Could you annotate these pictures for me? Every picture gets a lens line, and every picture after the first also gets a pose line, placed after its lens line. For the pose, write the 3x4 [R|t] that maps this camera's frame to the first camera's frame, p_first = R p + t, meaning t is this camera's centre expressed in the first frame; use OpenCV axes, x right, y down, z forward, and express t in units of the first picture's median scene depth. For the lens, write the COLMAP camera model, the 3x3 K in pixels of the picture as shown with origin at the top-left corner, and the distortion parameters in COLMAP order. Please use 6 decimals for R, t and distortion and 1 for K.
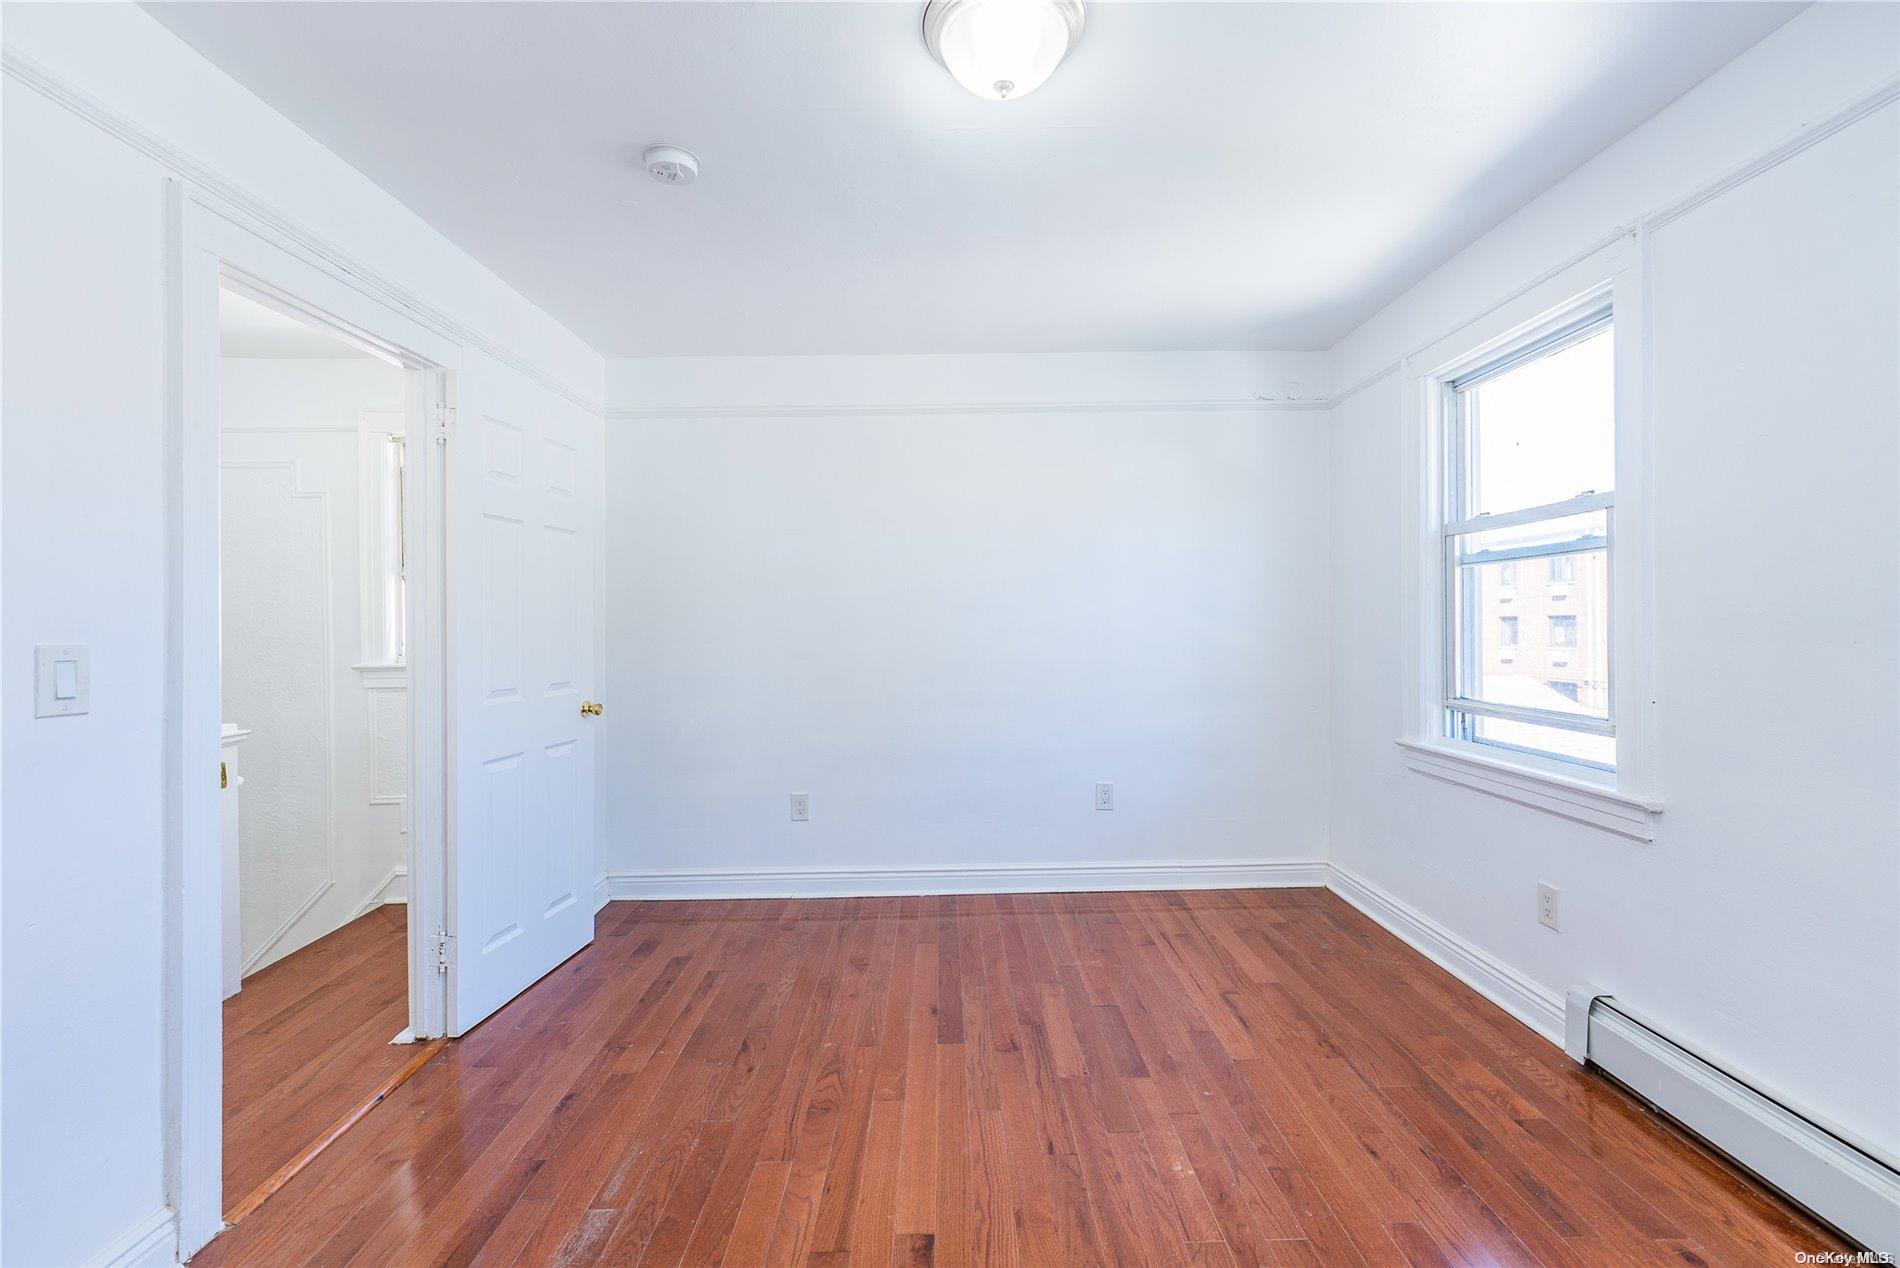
lens RADIAL K [[775.1, 0, 950.0], [0, 775.1, 634.0], [0, 0, 1]] dist [-0.008387, -0.000088]
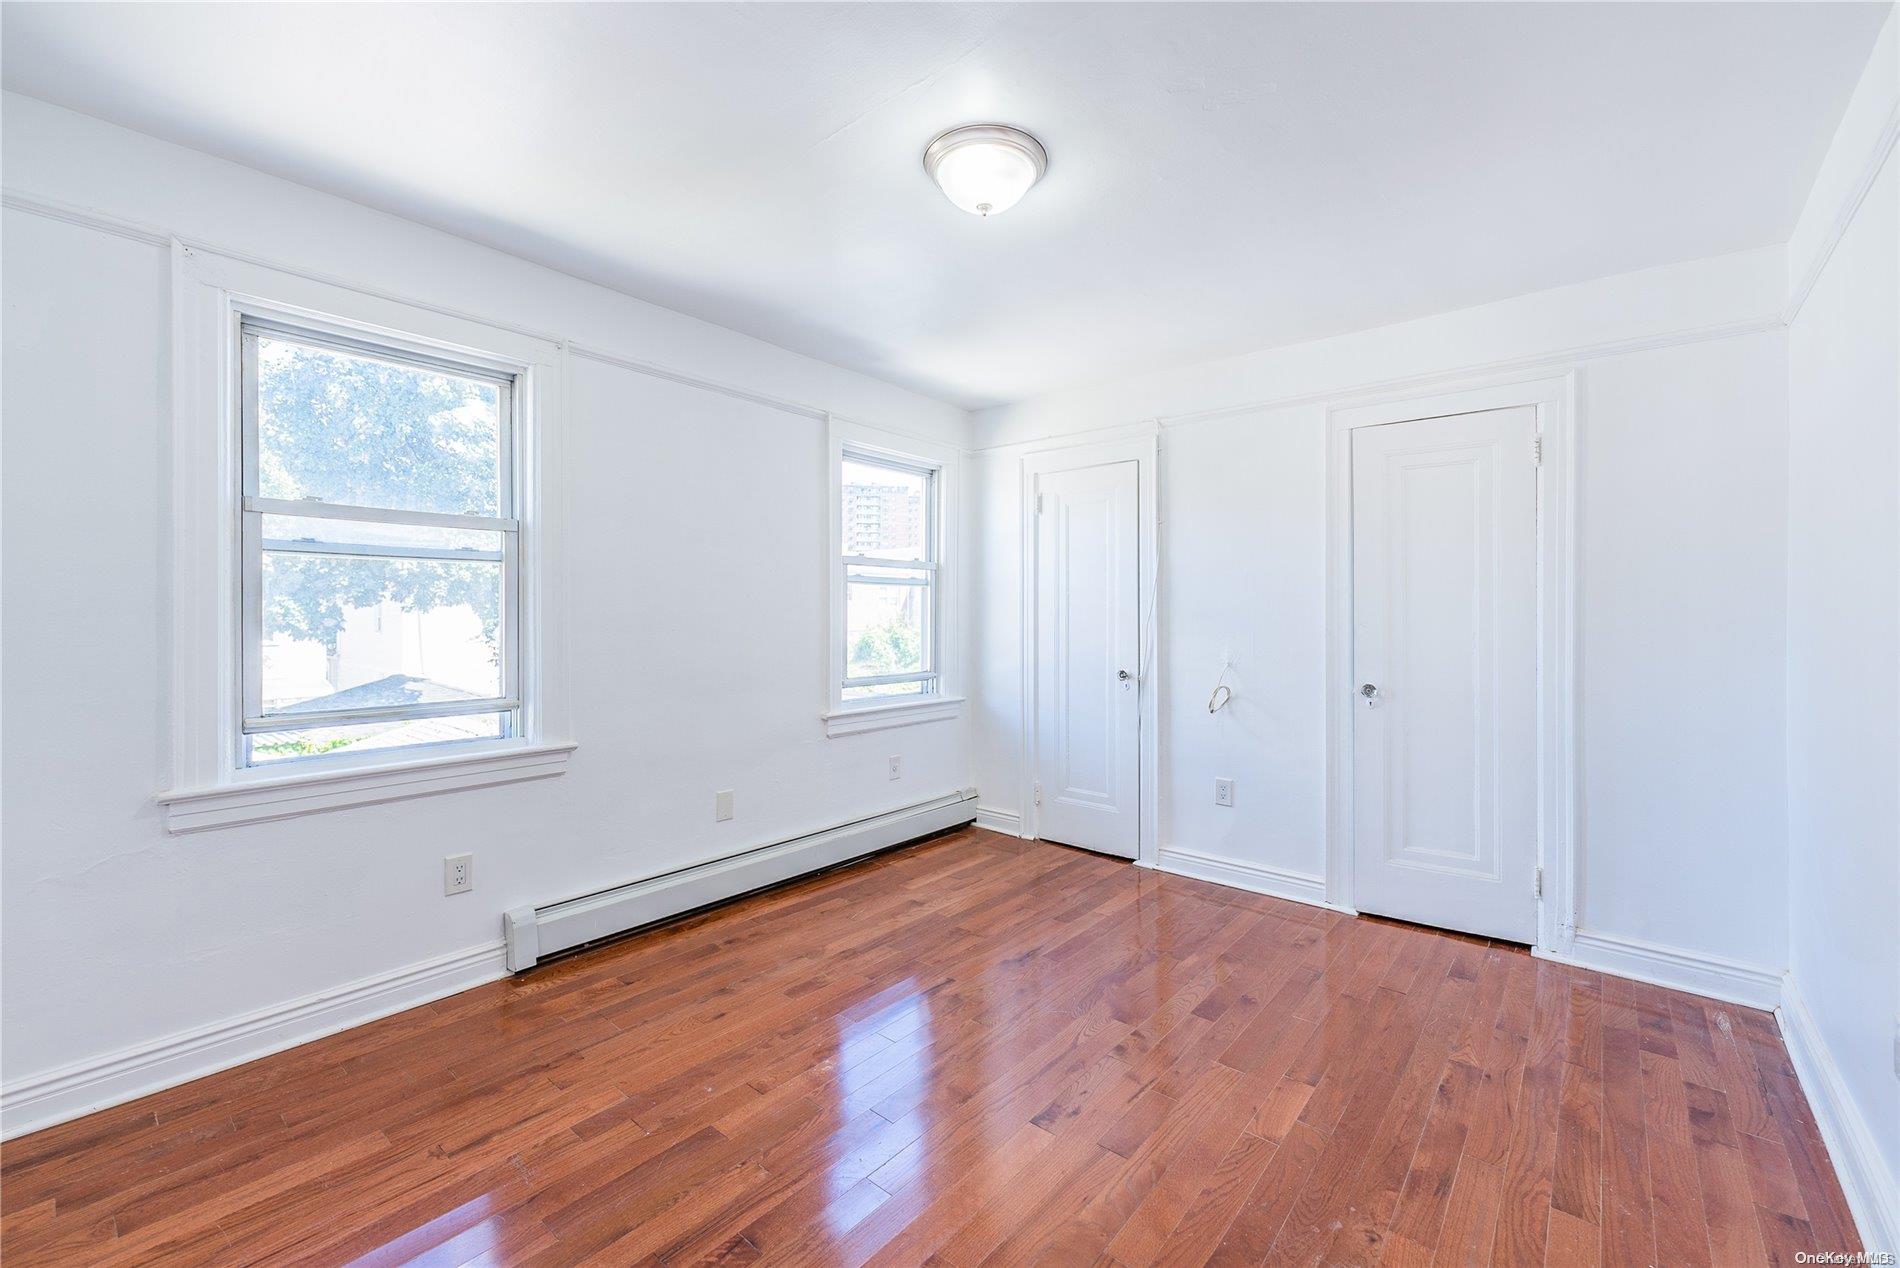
lens RADIAL K [[775.1, 0, 950.0], [0, 775.1, 634.0], [0, 0, 1]] dist [-0.008387, -0.000088]
pose [[-0.755594, -0.007996, 0.654992, -0.504157], [0.013045, 0.999544, 0.027250, -0.018750], [-0.654911, 0.029134, -0.755144, 1.391310]]
